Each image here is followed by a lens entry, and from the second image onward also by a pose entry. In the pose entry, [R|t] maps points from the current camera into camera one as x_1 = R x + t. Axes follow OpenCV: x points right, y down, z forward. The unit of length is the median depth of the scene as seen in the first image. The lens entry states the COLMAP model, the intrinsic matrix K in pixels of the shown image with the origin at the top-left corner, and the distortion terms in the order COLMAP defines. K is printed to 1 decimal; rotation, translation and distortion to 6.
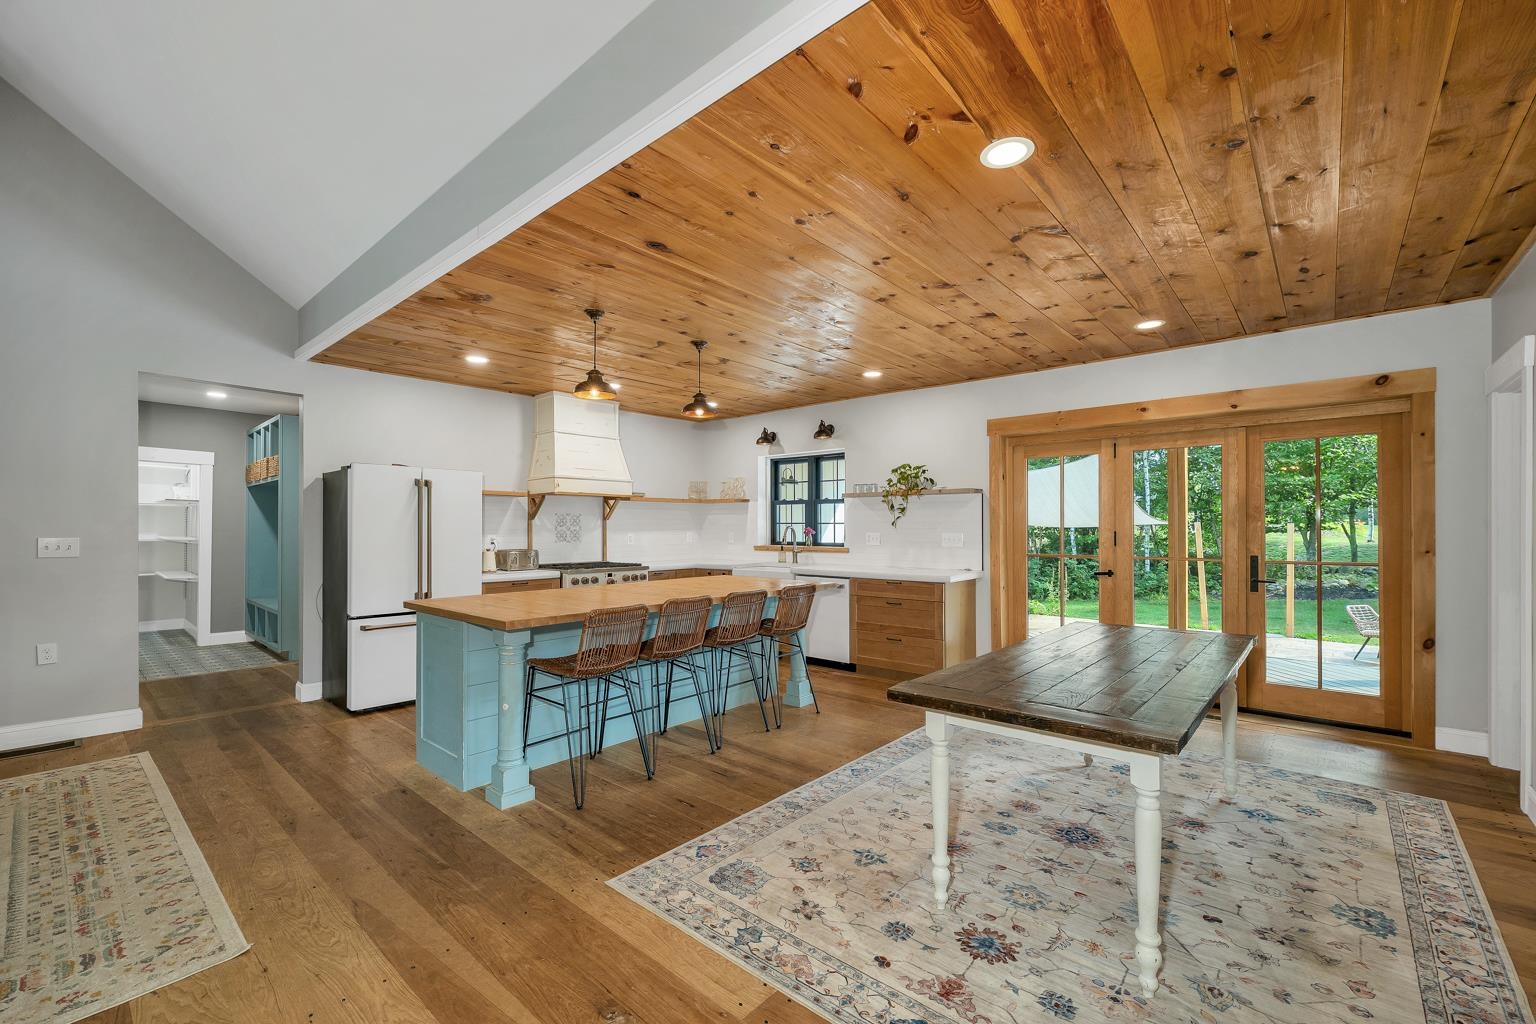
lens RADIAL K [[636.5, 0, 773.2], [0, 636.5, 527.7], [0, 0, 1]] dist [0.001050, -0.000205]
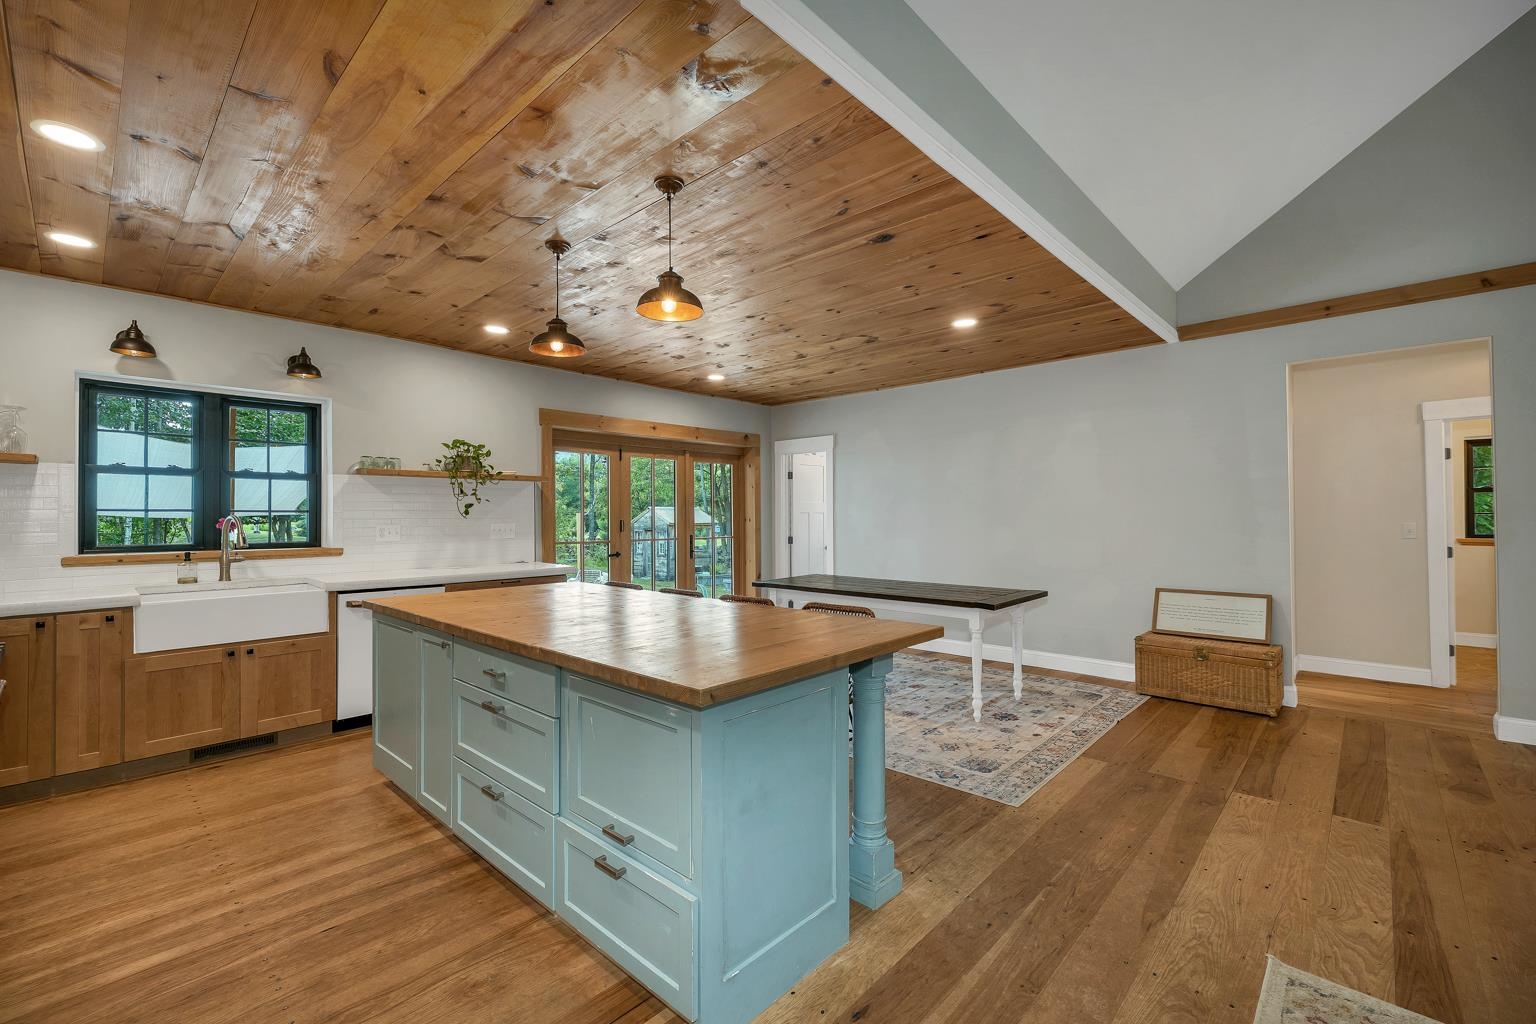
lens RADIAL K [[647.1, 0, 768.0], [0, 647.1, 512.0], [0, 0, 1]] dist [-0.000070, -0.000146]
pose [[0.037714, 0.008070, 0.999256, -0.900556], [0.004689, 0.999955, -0.008253, 0.002314], [-0.999278, 0.004997, 0.037674, 0.845691]]
